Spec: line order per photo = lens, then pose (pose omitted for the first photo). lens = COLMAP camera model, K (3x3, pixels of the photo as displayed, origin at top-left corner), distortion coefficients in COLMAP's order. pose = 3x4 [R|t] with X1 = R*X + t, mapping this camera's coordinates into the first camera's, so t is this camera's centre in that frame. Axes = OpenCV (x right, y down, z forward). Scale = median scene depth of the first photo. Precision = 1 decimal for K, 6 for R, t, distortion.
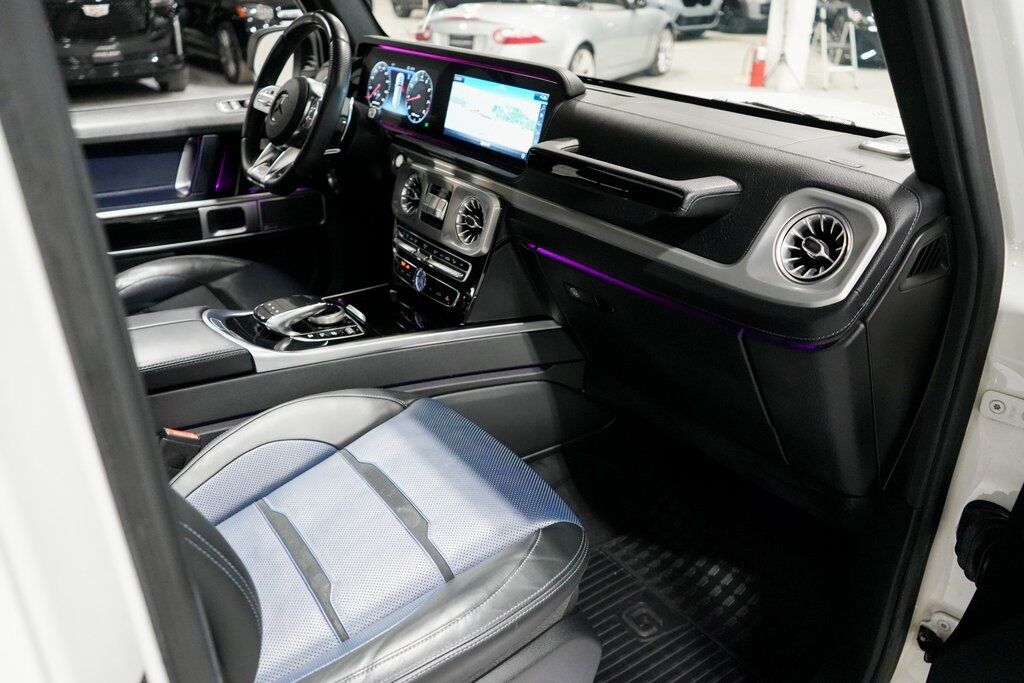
lens RADIAL K [[802.0, 0, 510.4], [0, 802.0, 346.5], [0, 0, 1]] dist [-0.004586, -0.000273]
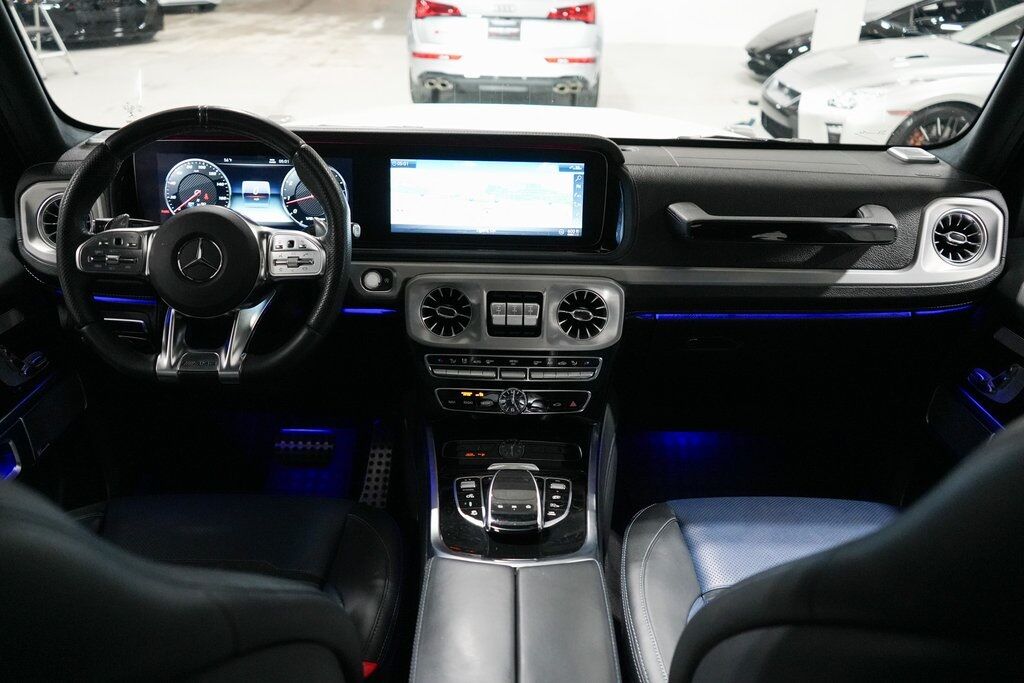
lens RADIAL K [[802.0, 0, 510.3], [0, 802.0, 341.2], [0, 0, 1]] dist [-0.004586, -0.000273]
pose [[0.573885, -0.363188, 0.733996, -0.758848], [0.341750, 0.920718, 0.188378, -0.321166], [-0.744220, 0.142736, 0.652505, 0.461031]]
